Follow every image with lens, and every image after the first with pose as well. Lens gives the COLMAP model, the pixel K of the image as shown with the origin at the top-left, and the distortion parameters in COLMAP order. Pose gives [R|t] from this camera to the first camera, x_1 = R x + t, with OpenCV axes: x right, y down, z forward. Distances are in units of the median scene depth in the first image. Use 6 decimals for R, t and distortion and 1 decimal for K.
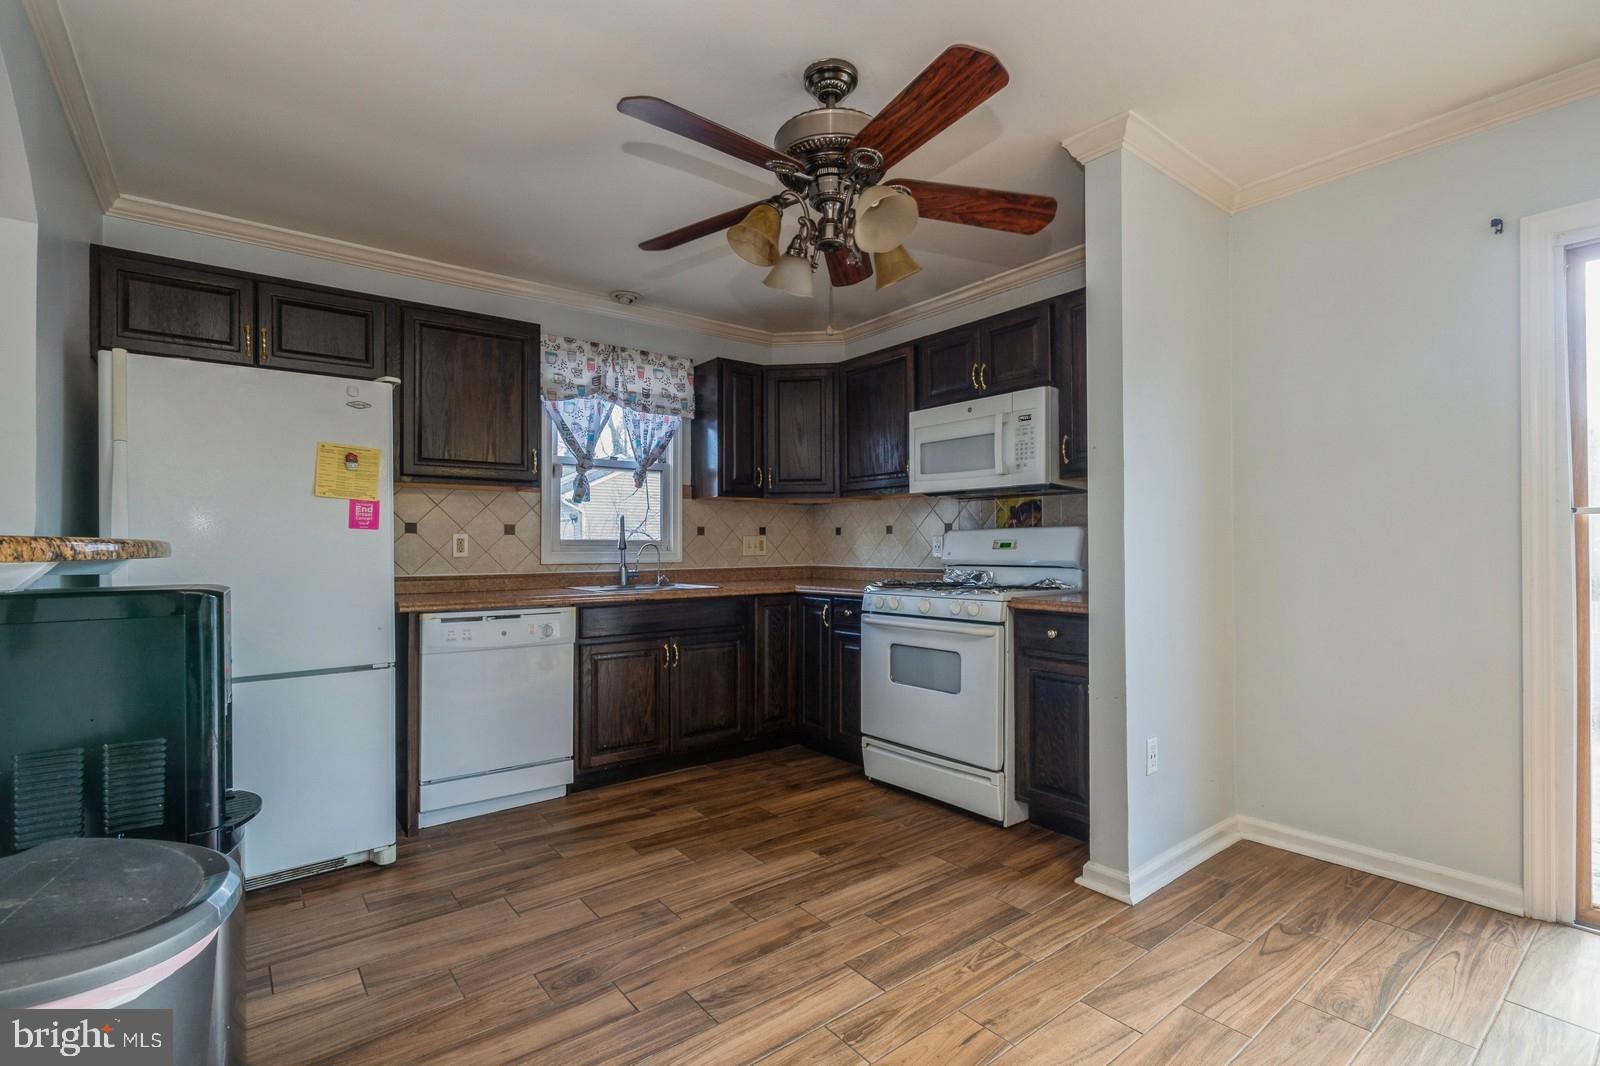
lens RADIAL K [[733.9, 0, 801.6], [0, 733.9, 544.8], [0, 0, 1]] dist [0.003149, 0.000683]
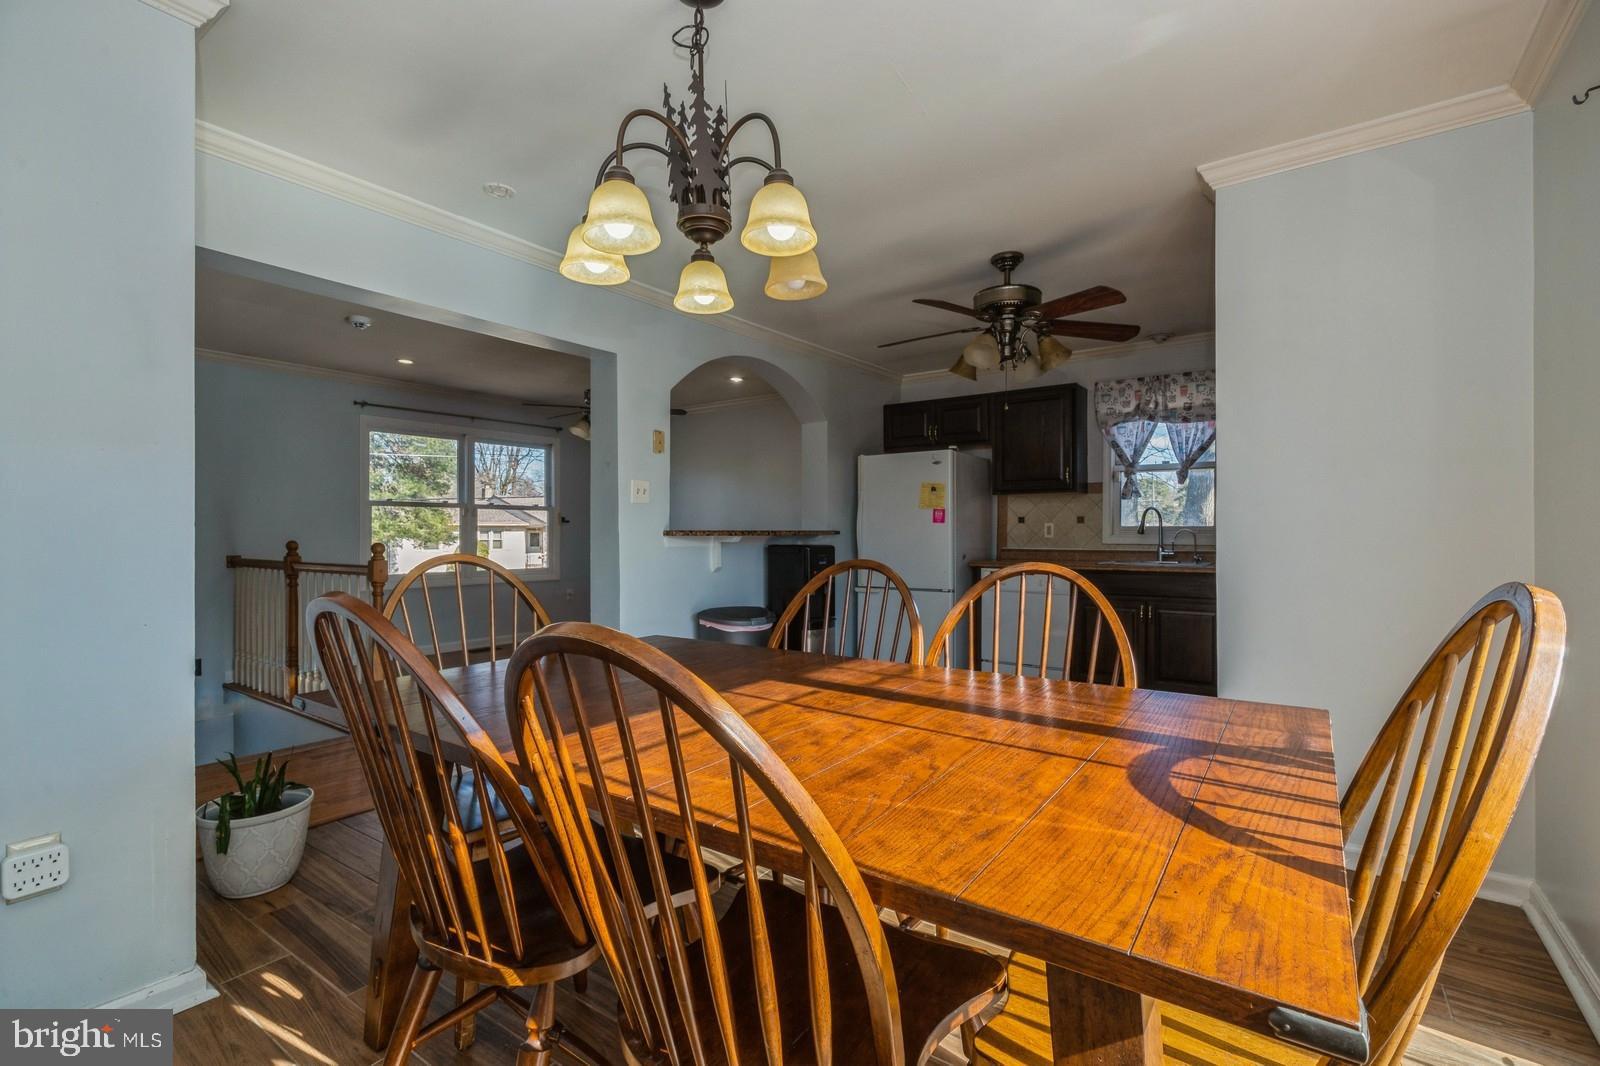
lens RADIAL K [[733.9, 0, 799.1], [0, 733.9, 531.8], [0, 0, 1]] dist [0.003149, 0.000683]
pose [[0.278433, 0.003879, -0.960448, 0.836564], [0.004320, 0.999977, 0.005291, -0.006093], [0.960446, -0.005623, 0.278410, 0.031694]]
